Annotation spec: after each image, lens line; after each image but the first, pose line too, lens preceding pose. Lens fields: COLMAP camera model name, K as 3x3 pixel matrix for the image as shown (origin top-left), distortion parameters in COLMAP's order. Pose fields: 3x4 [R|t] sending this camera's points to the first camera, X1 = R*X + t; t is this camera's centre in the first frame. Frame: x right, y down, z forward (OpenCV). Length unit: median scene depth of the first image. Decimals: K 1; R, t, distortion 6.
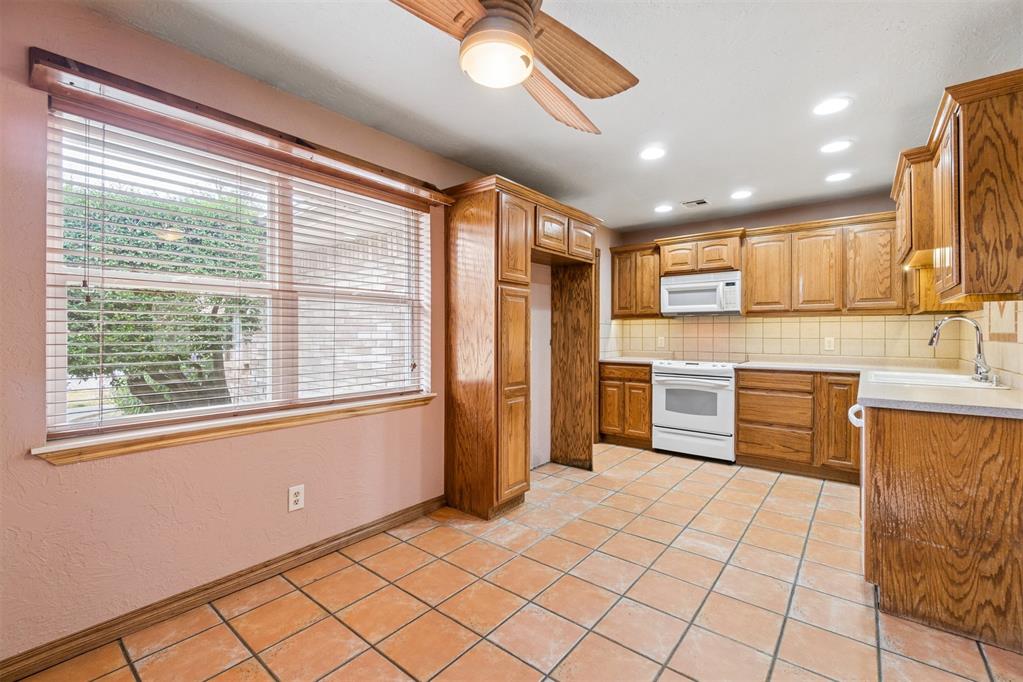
lens RADIAL K [[439.3, 0, 513.2], [0, 439.3, 332.5], [0, 0, 1]] dist [-0.003885, -0.000093]
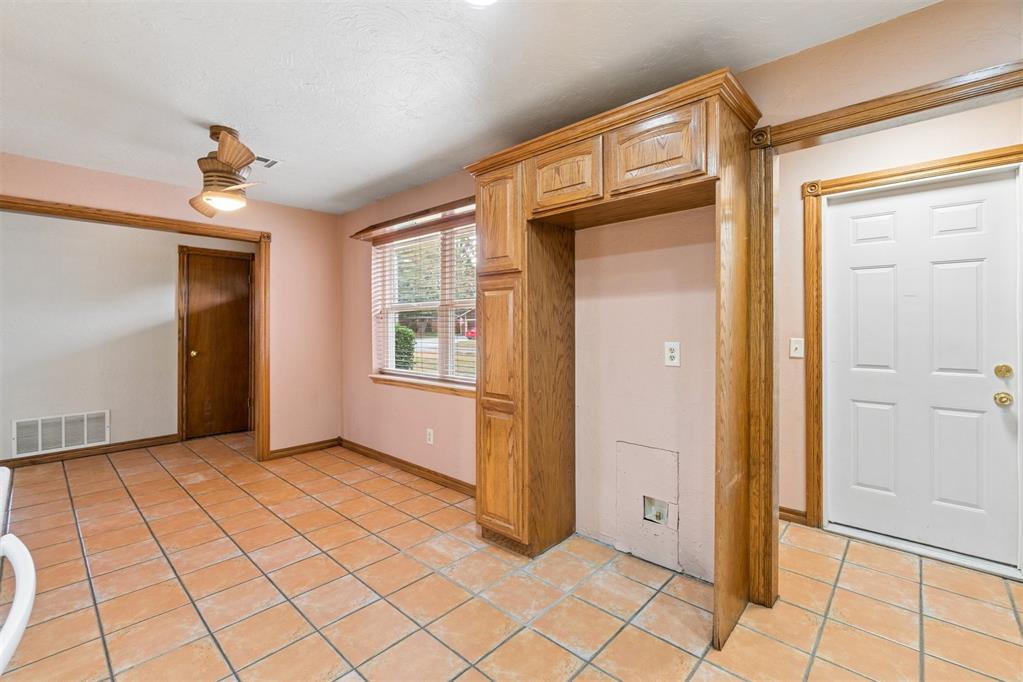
lens RADIAL K [[444.7, 0, 507.4], [0, 444.7, 325.8], [0, 0, 1]] dist [-0.004224, 0.000103]
pose [[-0.070040, -0.001575, -0.997543, 0.641607], [0.005659, 0.999982, -0.001977, -0.010258], [0.997528, -0.005783, -0.070030, 0.824350]]
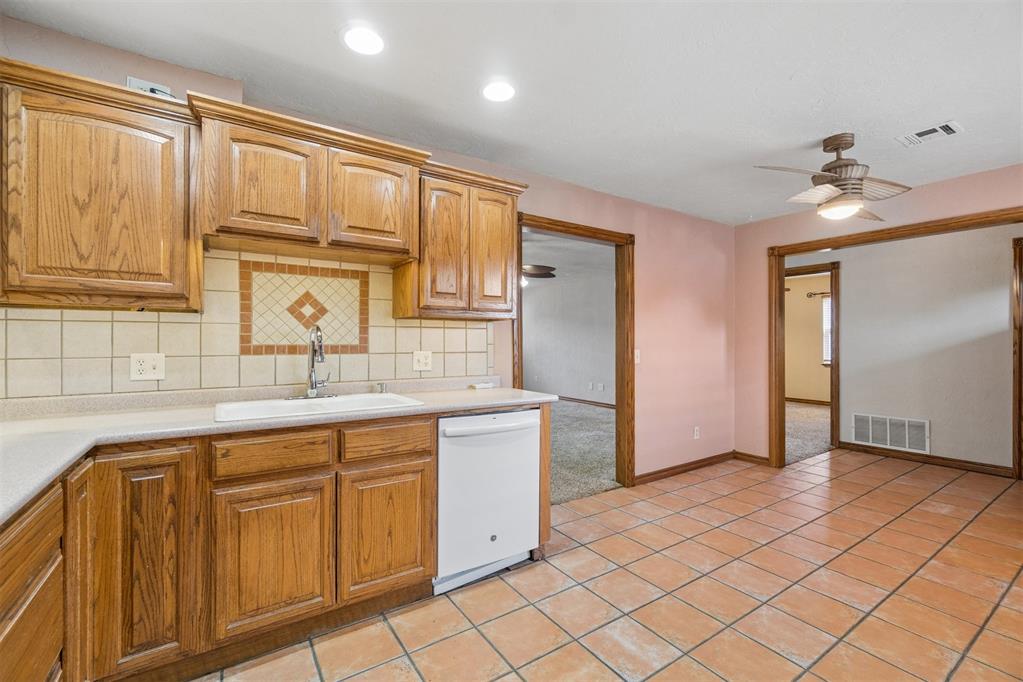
lens RADIAL K [[440.2, 0, 509.8], [0, 440.2, 339.1], [0, 0, 1]] dist [-0.002672, 0.000163]
pose [[-0.953760, 0.000522, 0.300569, 0.266378], [-0.001563, 0.999976, -0.006697, -0.003832], [-0.300565, -0.006857, -0.953737, 1.132452]]
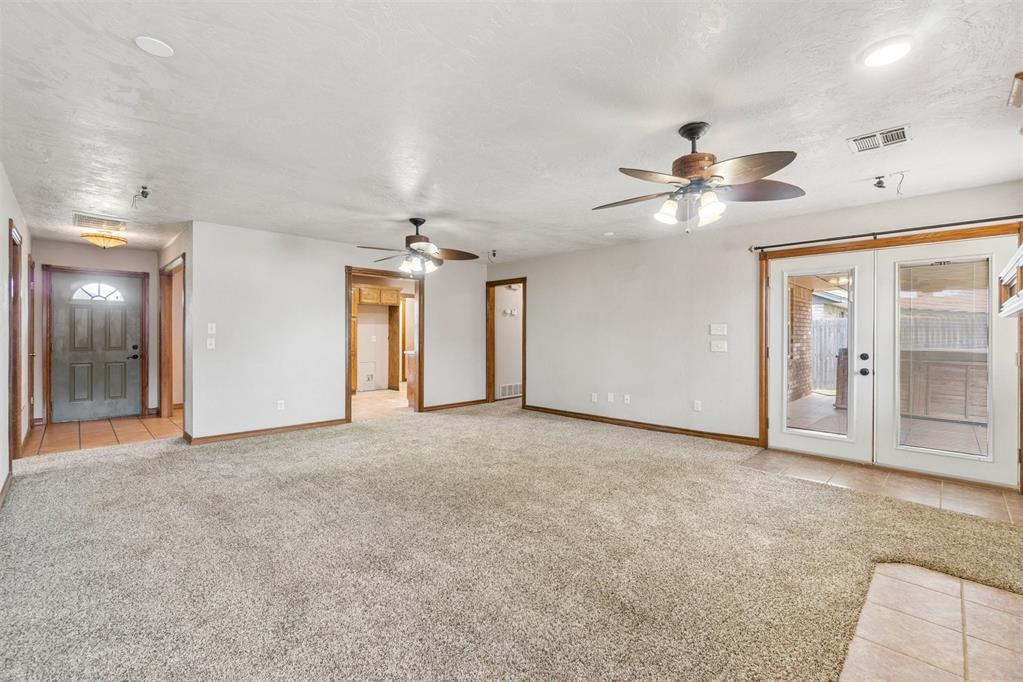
lens RADIAL K [[440.2, 0, 509.8], [0, 440.2, 339.1], [0, 0, 1]] dist [-0.002672, 0.000163]
pose [[0.993407, 0.003832, -0.114577, 1.073050], [-0.002472, 0.999925, 0.012012, -0.002550], [0.114614, -0.011650, 0.993342, -1.359237]]
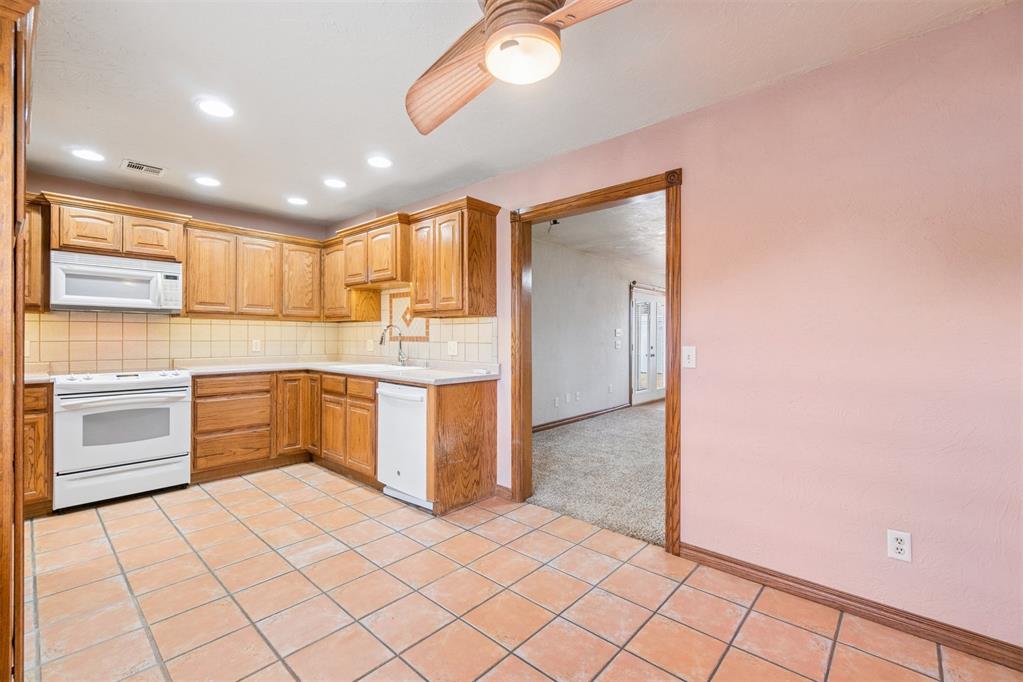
lens RADIAL K [[440.2, 0, 509.8], [0, 440.2, 339.1], [0, 0, 1]] dist [-0.002672, 0.000163]
pose [[0.055944, -0.004470, 0.998424, -0.343463], [-0.005938, 0.999971, 0.004810, 0.000786], [-0.998416, -0.006198, 0.055916, 0.330746]]
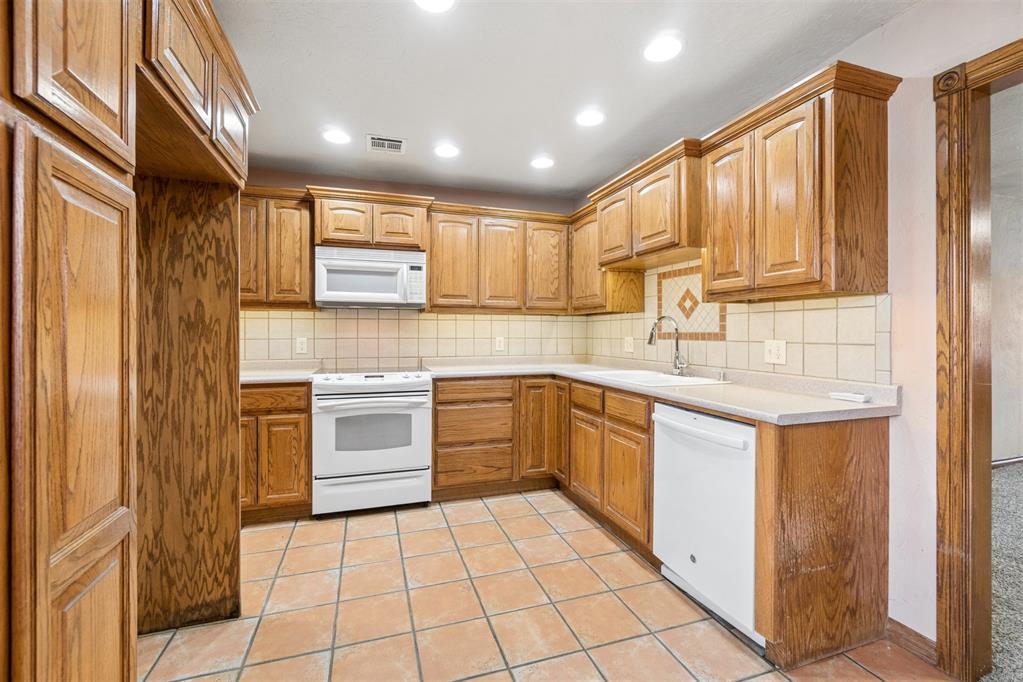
lens RADIAL K [[439.6, 0, 512.4], [0, 439.6, 335.0], [0, 0, 1]] dist [-0.004759, 0.000225]
pose [[0.543195, -0.003975, 0.839597, -0.061748], [-0.002584, 0.999976, 0.006405, 0.001044], [-0.839603, -0.005649, 0.543172, 0.485810]]
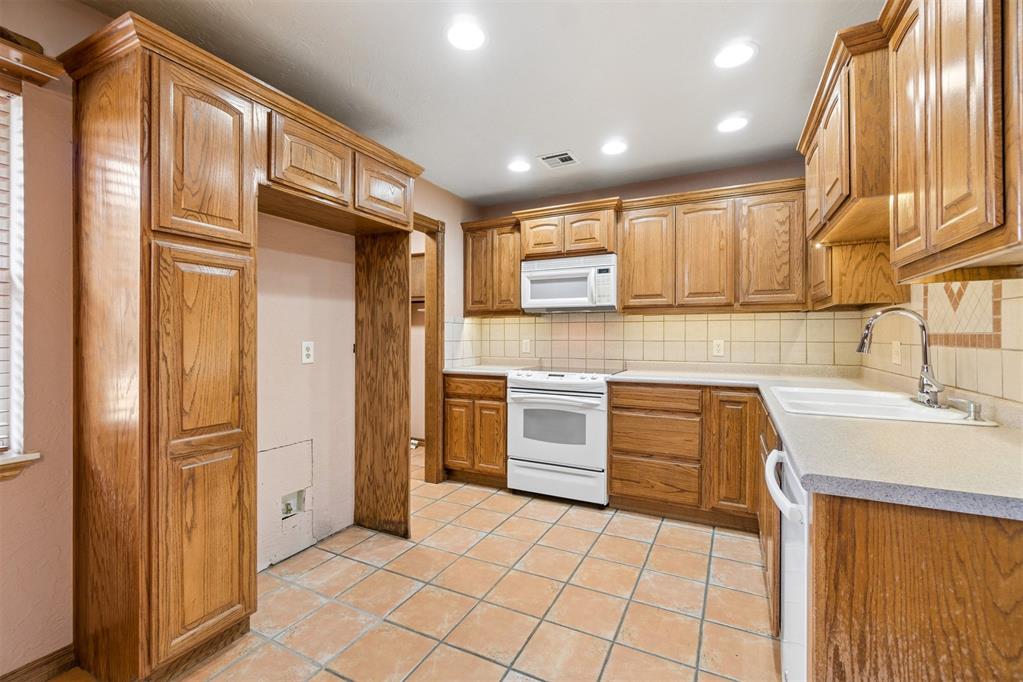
lens RADIAL K [[439.6, 0, 512.4], [0, 439.6, 335.0], [0, 0, 1]] dist [-0.004759, 0.000225]
pose [[0.978630, -0.000343, 0.205627, 0.197135], [0.000137, 0.999999, 0.001016, 0.001573], [-0.205628, -0.000966, 0.978630, 0.306237]]
